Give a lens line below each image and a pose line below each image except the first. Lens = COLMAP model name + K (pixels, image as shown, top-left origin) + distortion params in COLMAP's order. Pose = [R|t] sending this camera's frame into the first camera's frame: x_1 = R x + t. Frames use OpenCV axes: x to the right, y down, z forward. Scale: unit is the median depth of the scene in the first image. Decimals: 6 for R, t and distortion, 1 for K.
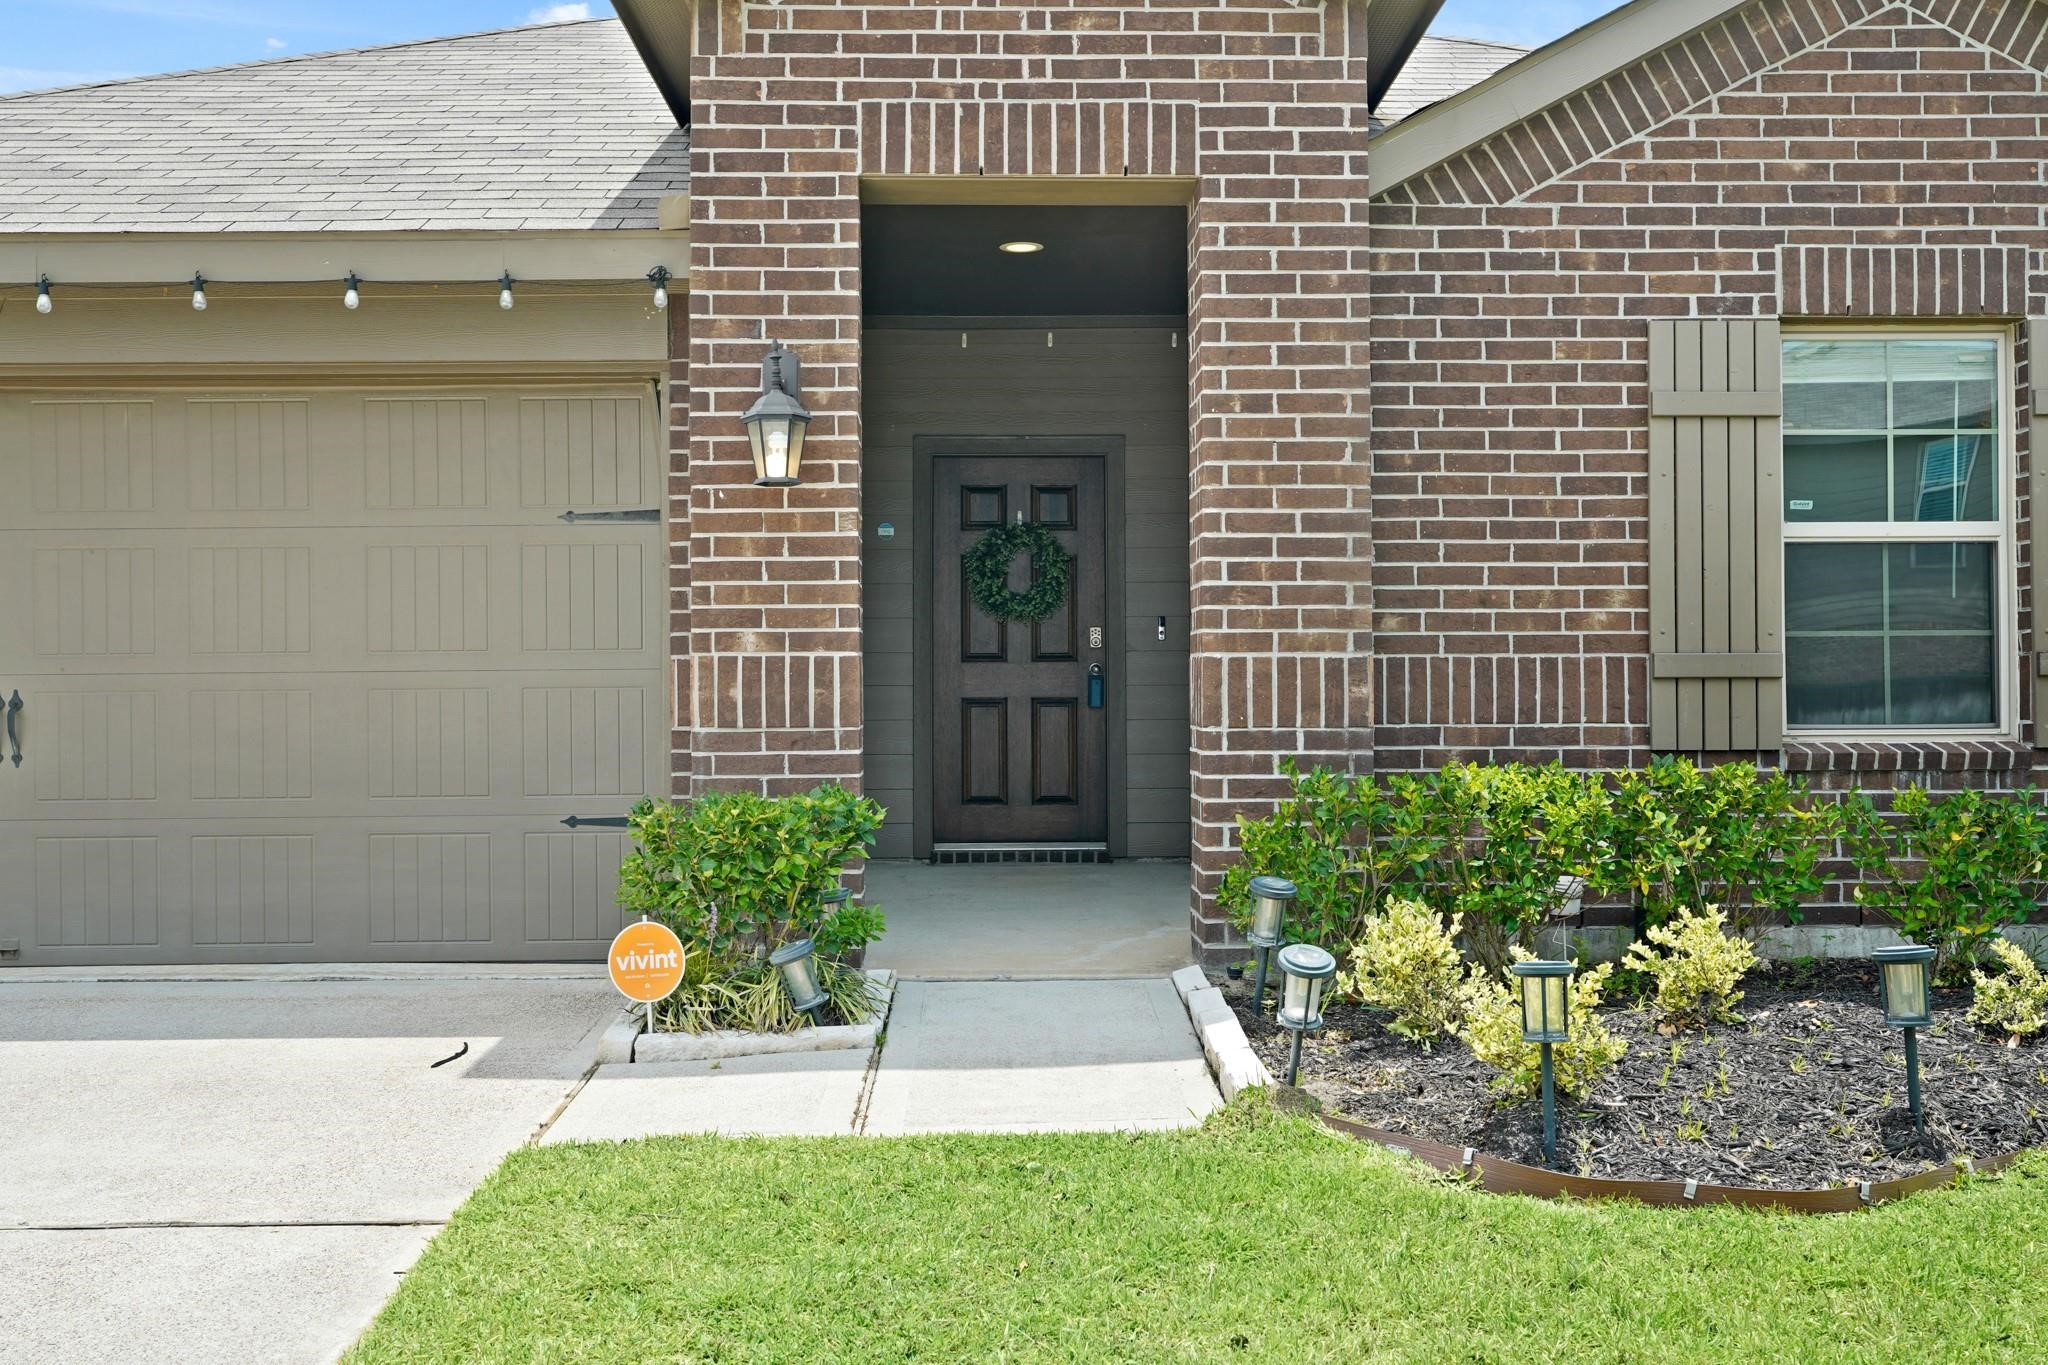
lens RADIAL K [[2016.2, 0, 1003.1], [0, 2016.2, 741.7], [0, 0, 1]] dist [-0.001464, 0.000000]
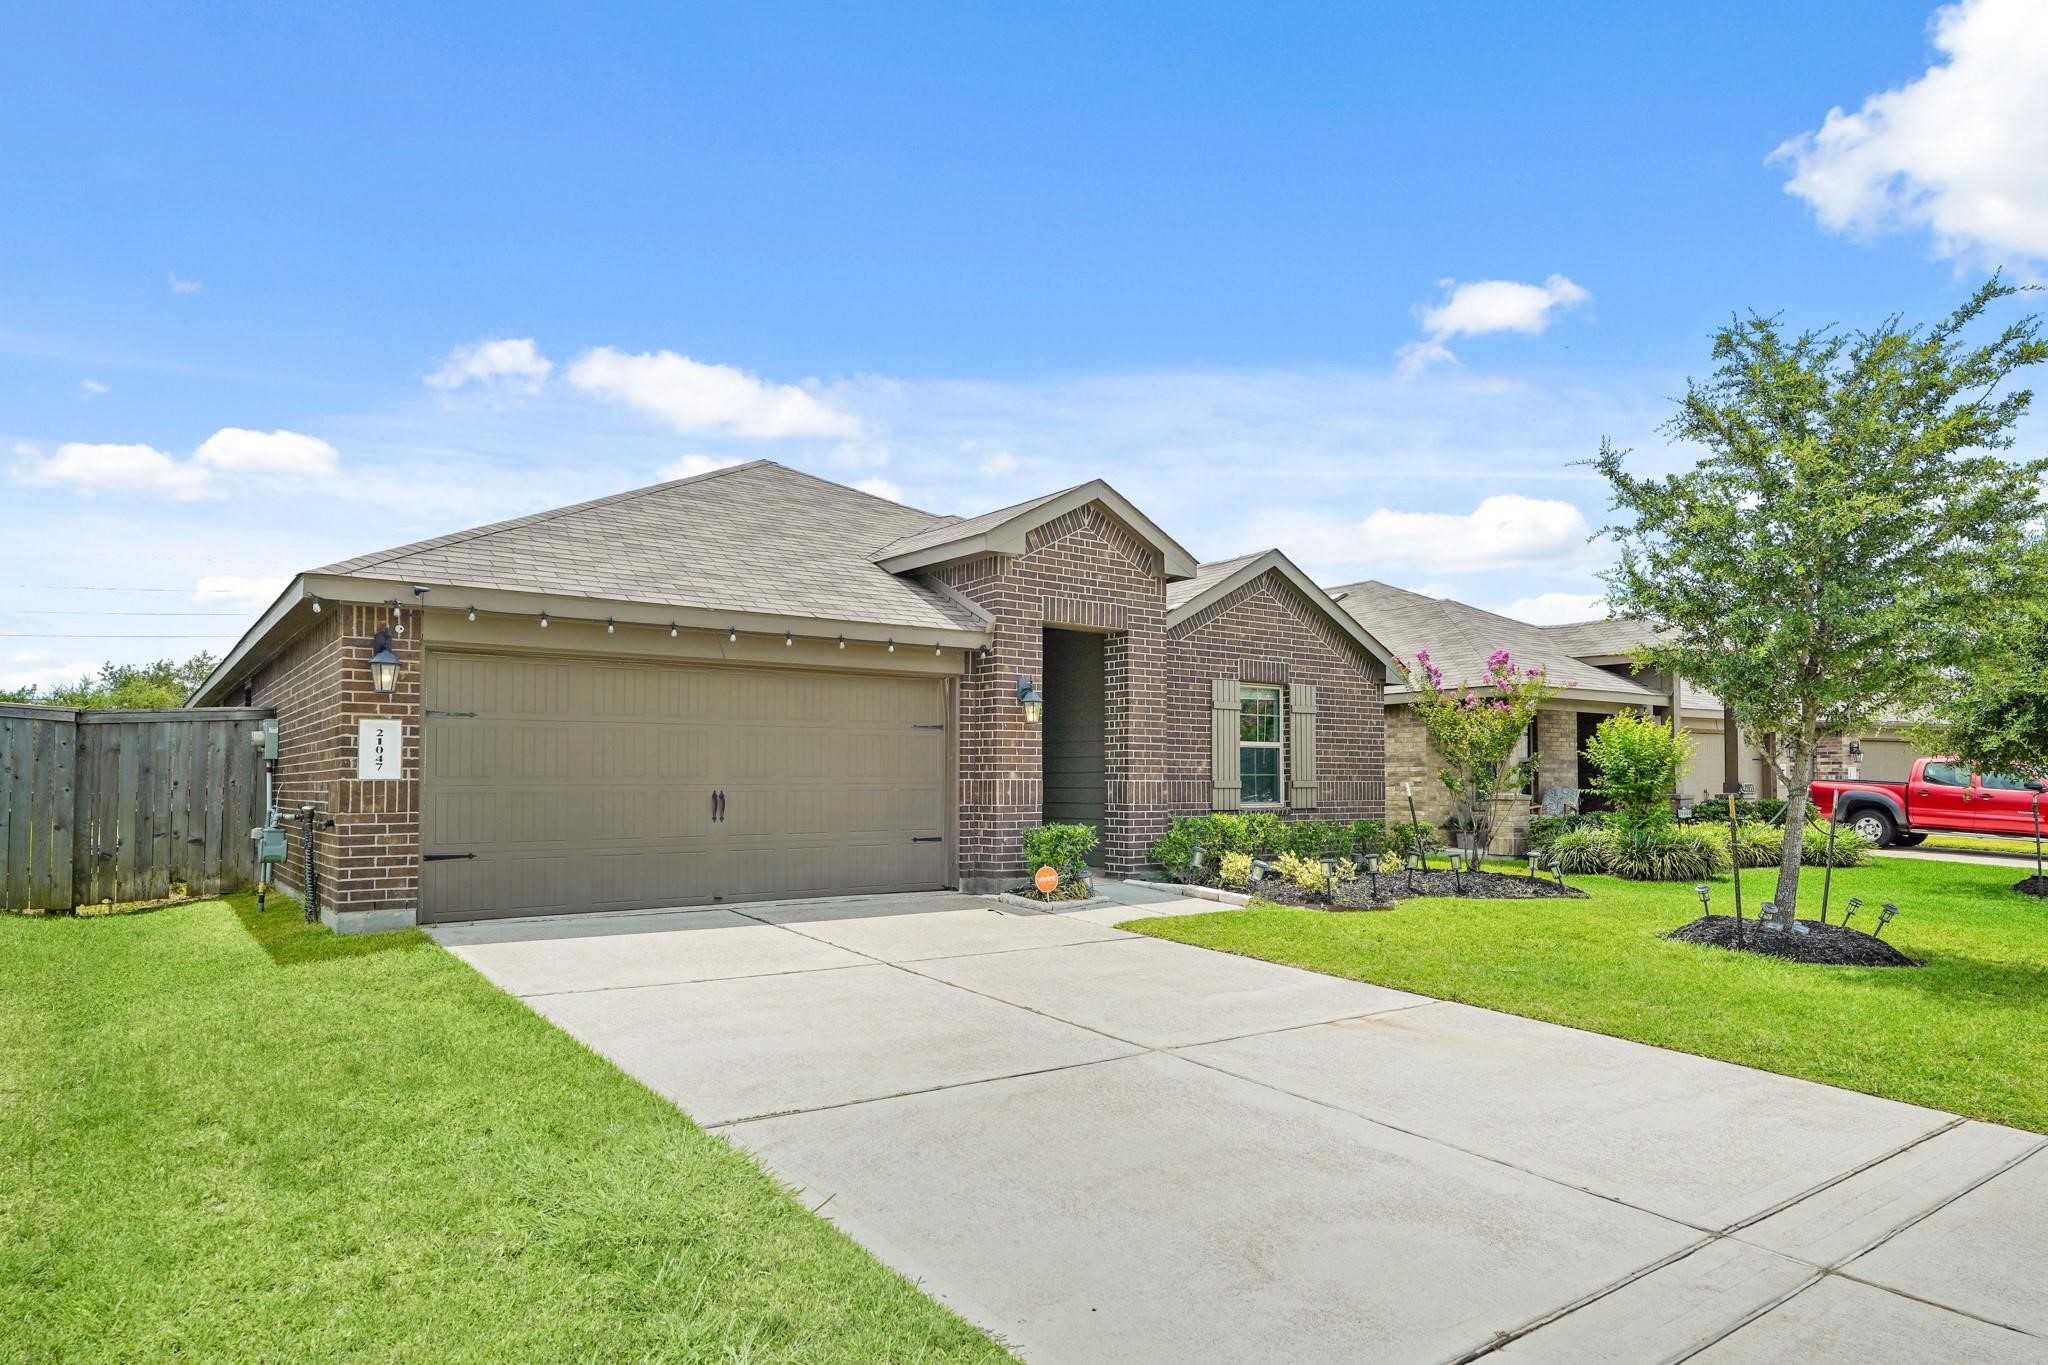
lens RADIAL K [[1253.9, 0, 999.5], [0, 1253.9, 809.3], [0, 0, 1]] dist [-0.001916, -0.000845]
pose [[0.810421, -0.006665, 0.585809, -1.153556], [0.009866, 0.999949, -0.002272, 0.003775], [-0.585764, 0.007620, 0.810446, -0.447413]]
